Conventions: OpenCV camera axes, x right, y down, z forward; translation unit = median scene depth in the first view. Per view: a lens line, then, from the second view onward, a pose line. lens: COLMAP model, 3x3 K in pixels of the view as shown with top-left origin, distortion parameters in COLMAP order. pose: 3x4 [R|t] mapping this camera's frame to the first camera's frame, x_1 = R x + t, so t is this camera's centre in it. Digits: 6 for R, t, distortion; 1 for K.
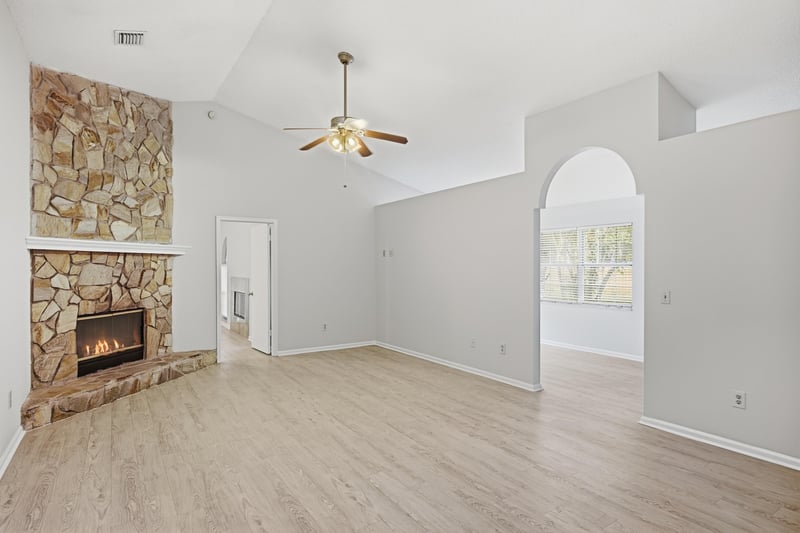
lens RADIAL K [[424.0, 0, 399.6], [0, 424.0, 268.4], [0, 0, 1]] dist [-0.003223, -0.000054]
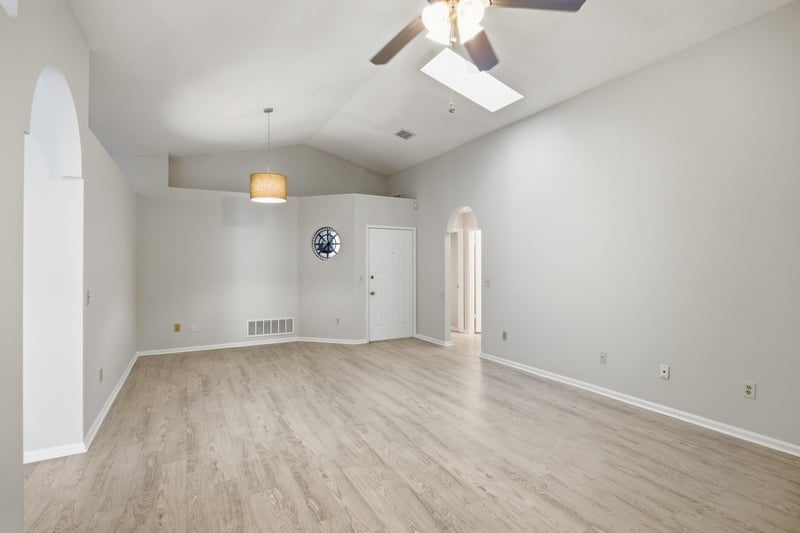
lens RADIAL K [[386.0, 0, 401.9], [0, 386.0, 265.6], [0, 0, 1]] dist [-0.024188, 0.011340]
pose [[-0.996474, 0.002574, 0.083862, -0.104599], [0.003281, 0.999960, 0.008303, -0.006722], [-0.083838, 0.008549, -0.996443, 1.450474]]
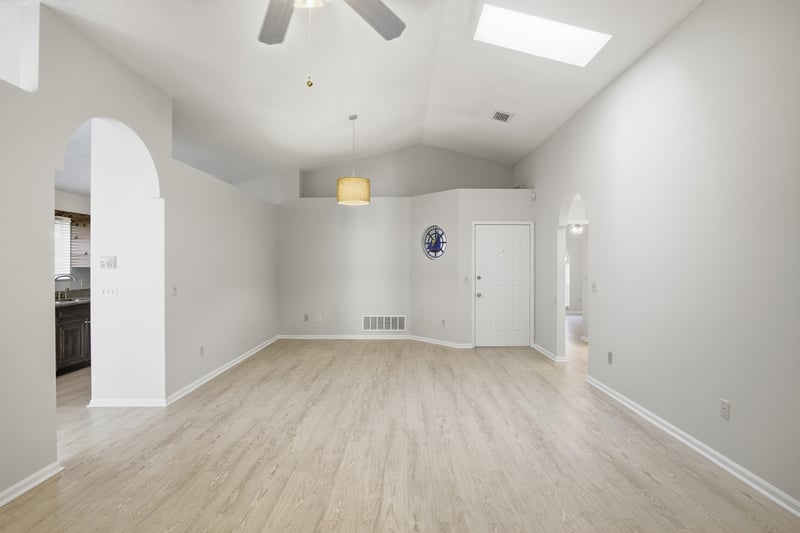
lens RADIAL K [[386.0, 0, 401.9], [0, 386.0, 265.6], [0, 0, 1]] dist [-0.024188, 0.011340]
pose [[-0.827002, -0.001419, 0.562197, -0.427000], [0.004471, 0.999949, 0.009100, -0.006441], [-0.562181, 0.010039, -0.826953, 1.259448]]
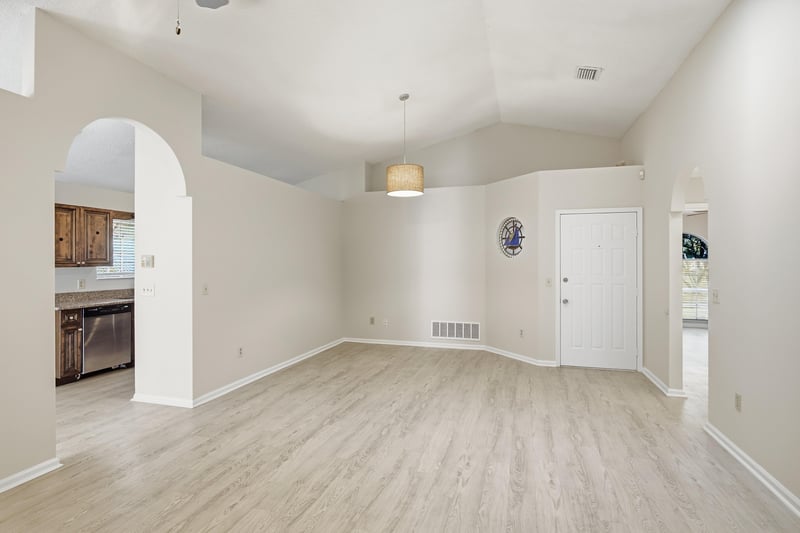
lens RADIAL K [[402.3, 0, 402.1], [0, 402.3, 263.5], [0, 0, 1]] dist [-0.004251, 0.000746]
pose [[-0.629203, -0.000012, 0.777241, -0.485805], [0.006157, 0.999969, 0.005001, -0.005332], [-0.777216, 0.007932, -0.629183, 1.048150]]
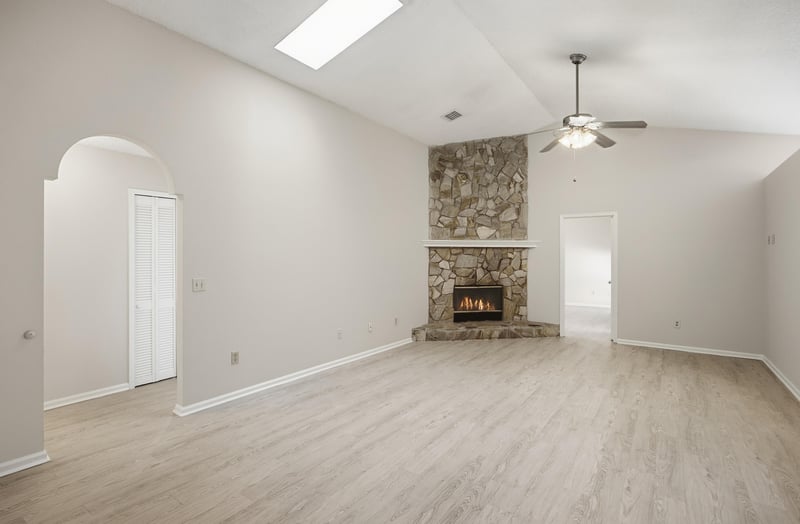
lens RADIAL K [[387.4, 0, 407.1], [0, 387.4, 256.0], [0, 0, 1]] dist [-0.002954, 0.000525]
pose [[0.371049, 0.001968, -0.928611, 0.599550], [-0.009386, 0.999955, -0.001631, -0.000431], [0.928566, 0.009321, 0.371051, 0.255919]]
